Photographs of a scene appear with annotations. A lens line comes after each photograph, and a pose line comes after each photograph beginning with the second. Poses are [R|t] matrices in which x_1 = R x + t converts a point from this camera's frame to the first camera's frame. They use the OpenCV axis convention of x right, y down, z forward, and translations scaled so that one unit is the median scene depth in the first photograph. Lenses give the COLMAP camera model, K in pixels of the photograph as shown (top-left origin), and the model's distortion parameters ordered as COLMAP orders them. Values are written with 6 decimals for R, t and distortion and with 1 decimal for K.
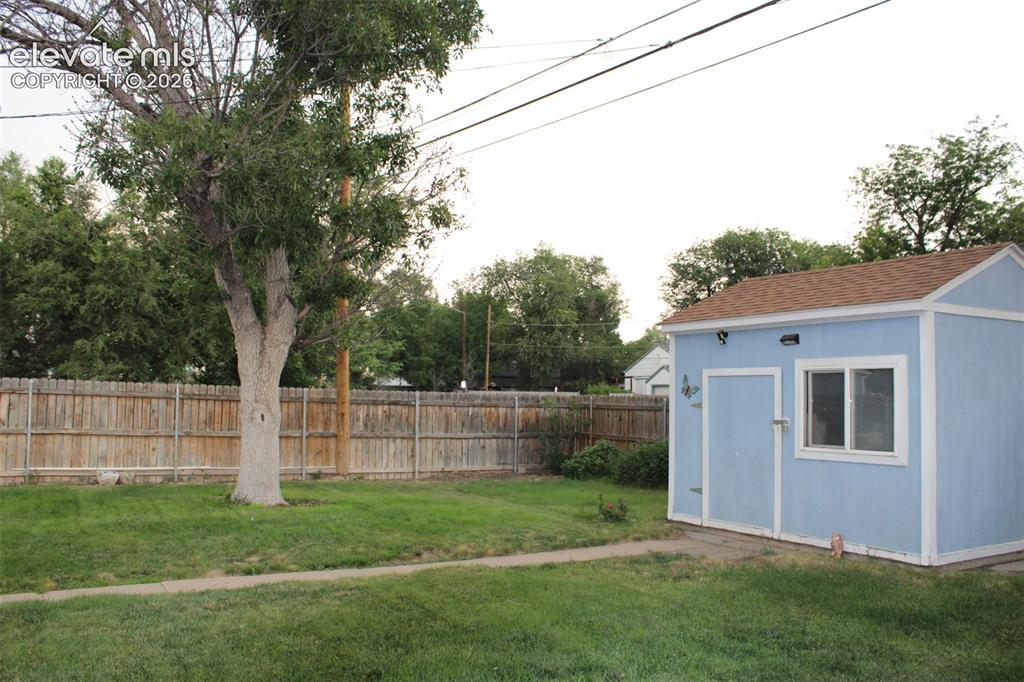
lens RADIAL K [[851.1, 0, 515.7], [0, 851.1, 338.4], [0, 0, 1]] dist [-0.162143, 0.144718]
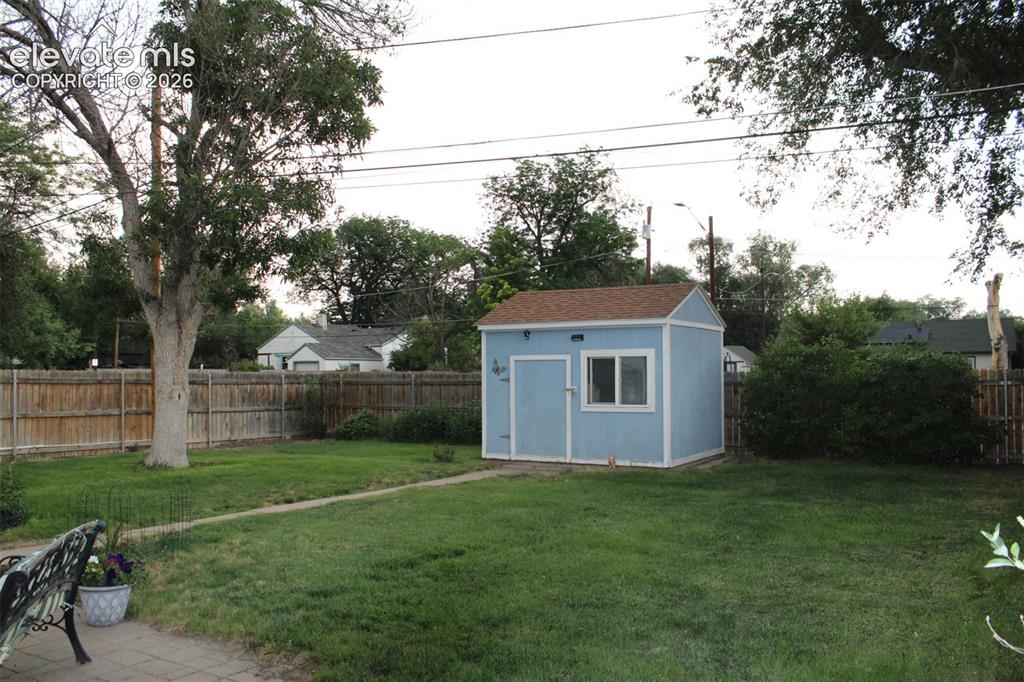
lens RADIAL K [[851.1, 0, 511.6], [0, 851.1, 343.6], [0, 0, 1]] dist [-0.162143, 0.144718]
pose [[0.884966, -0.001174, 0.465655, -0.283142], [-0.015890, 0.999338, 0.032719, -0.020191], [-0.465385, -0.036354, 0.884361, -0.197303]]
